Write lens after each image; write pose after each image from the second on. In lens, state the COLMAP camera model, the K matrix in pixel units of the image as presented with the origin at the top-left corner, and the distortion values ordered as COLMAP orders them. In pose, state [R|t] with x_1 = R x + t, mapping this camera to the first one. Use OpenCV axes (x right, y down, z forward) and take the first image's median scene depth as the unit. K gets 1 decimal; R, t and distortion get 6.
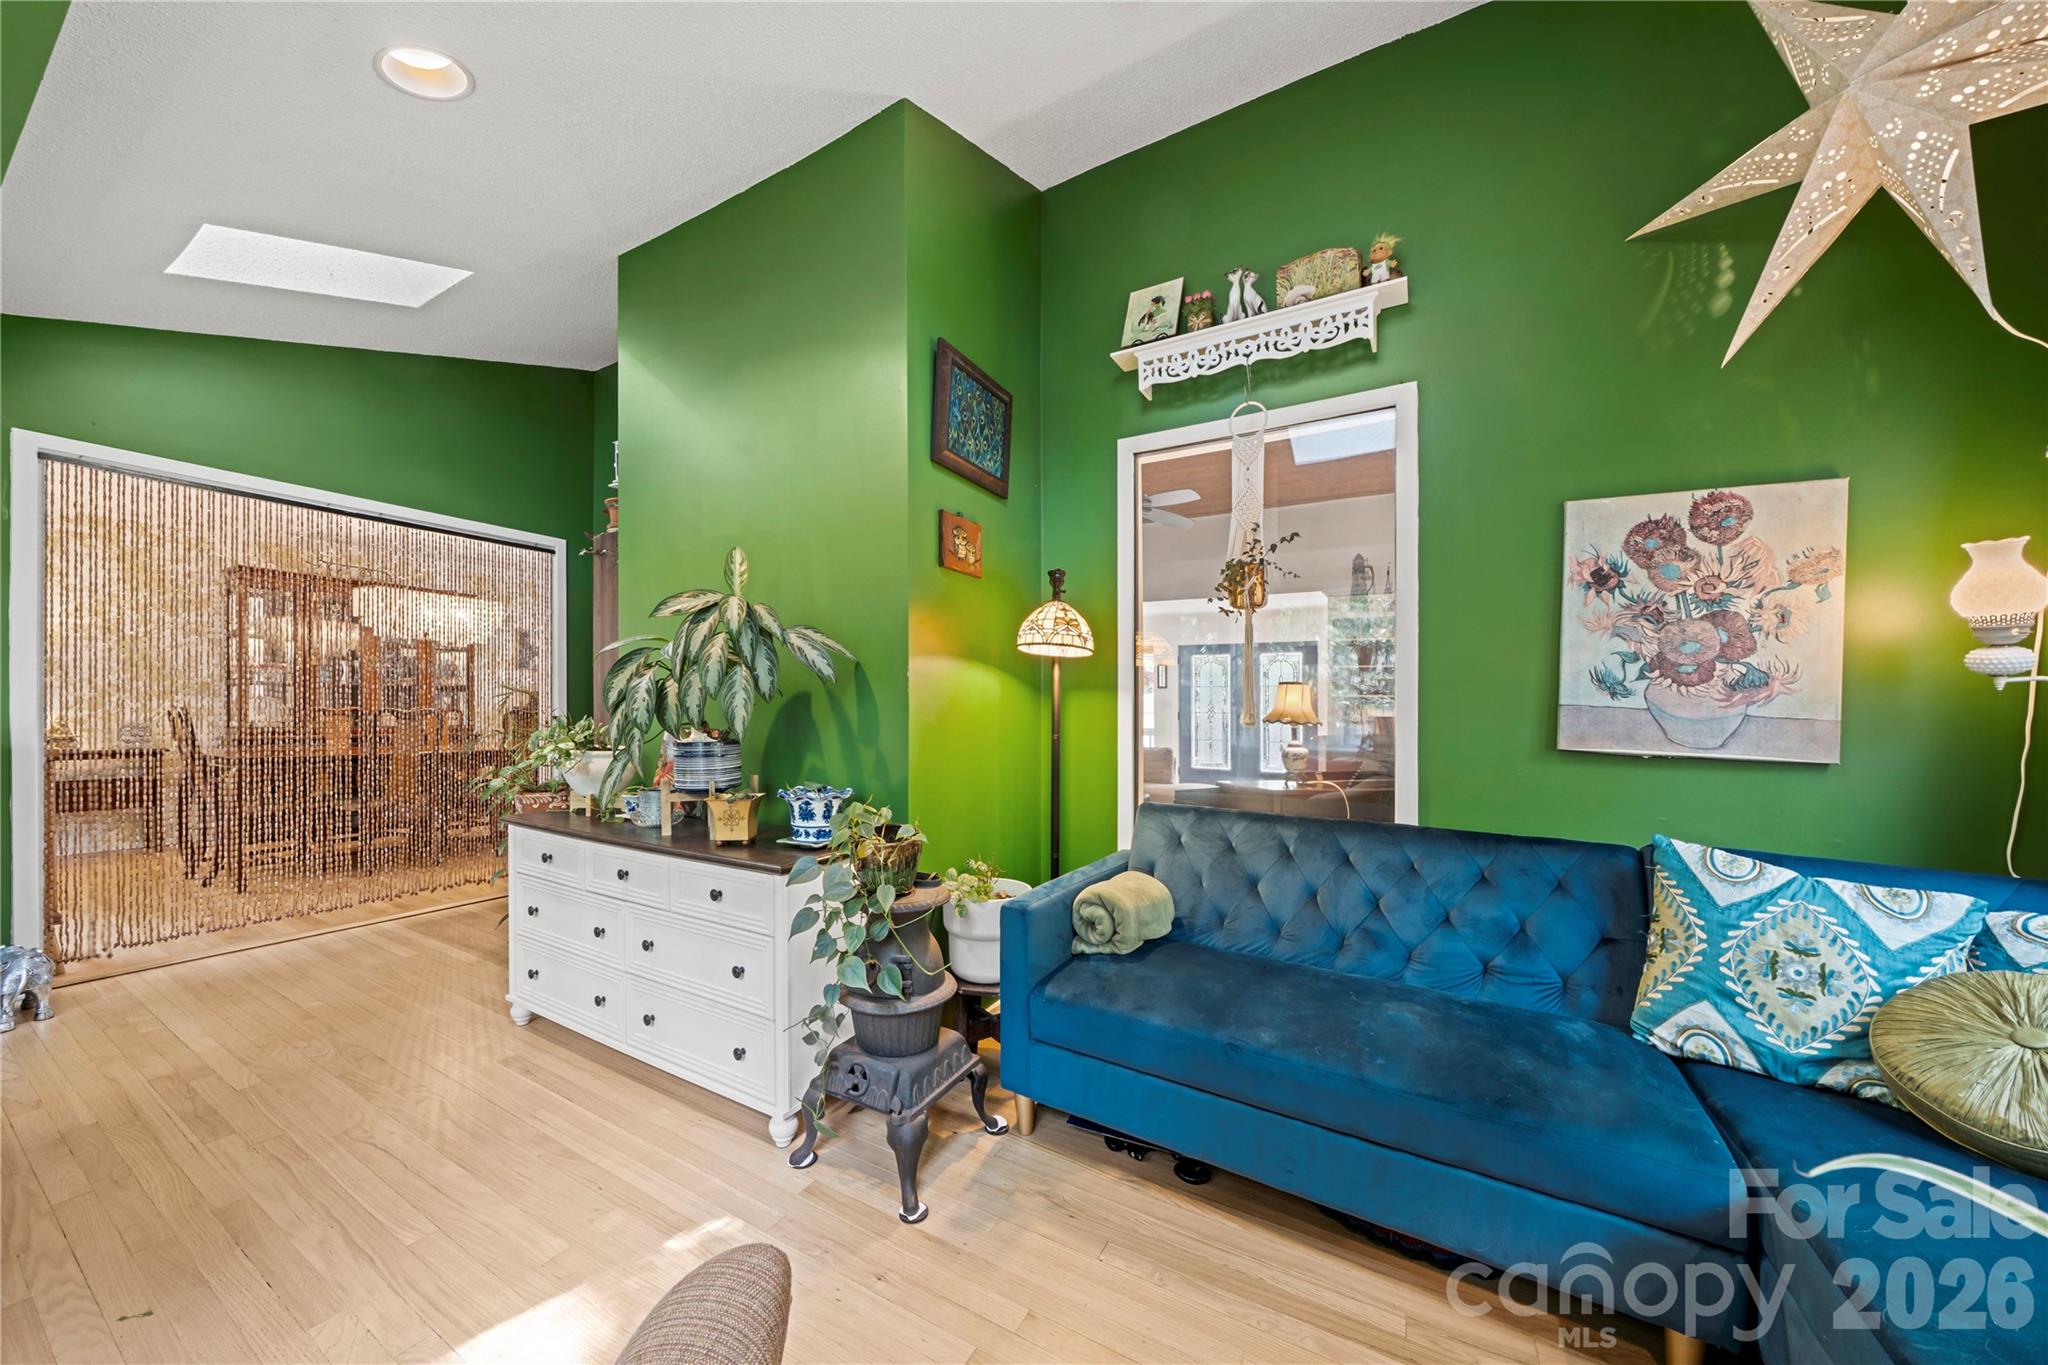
lens RADIAL K [[695.3, 0, 1019.4], [0, 695.3, 692.3], [0, 0, 1]] dist [-0.006909, -0.000255]
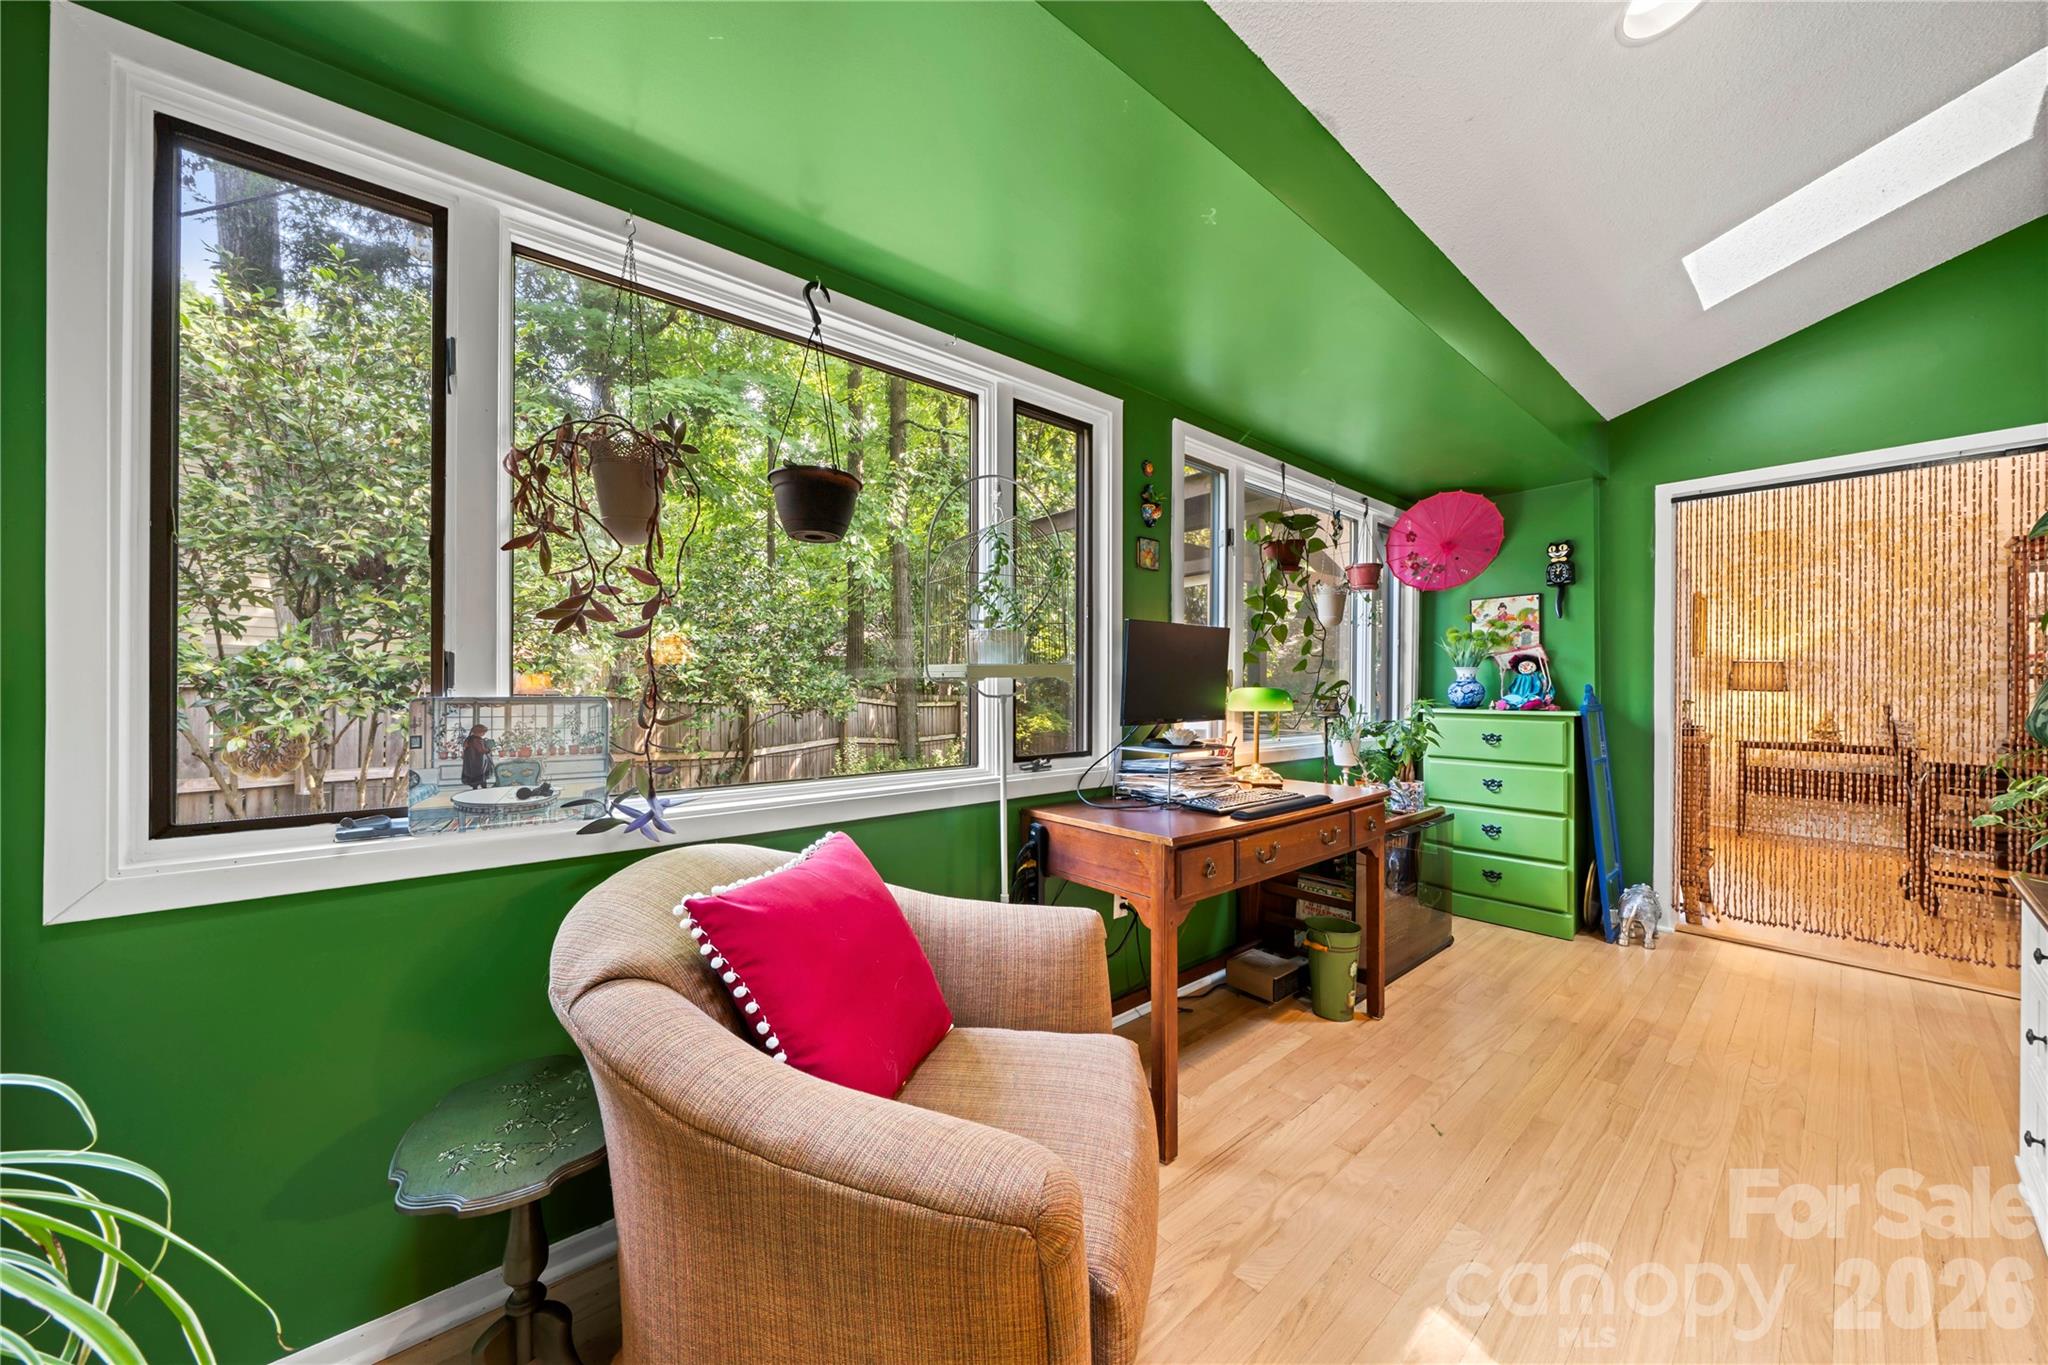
lens RADIAL K [[695.3, 0, 1019.4], [0, 695.3, 692.3], [0, 0, 1]] dist [-0.006909, -0.000255]
pose [[-0.353540, -0.000445, -0.935419, 0.146179], [0.002684, 0.999995, -0.001490, 0.002957], [0.935416, -0.003037, -0.353537, 0.293129]]
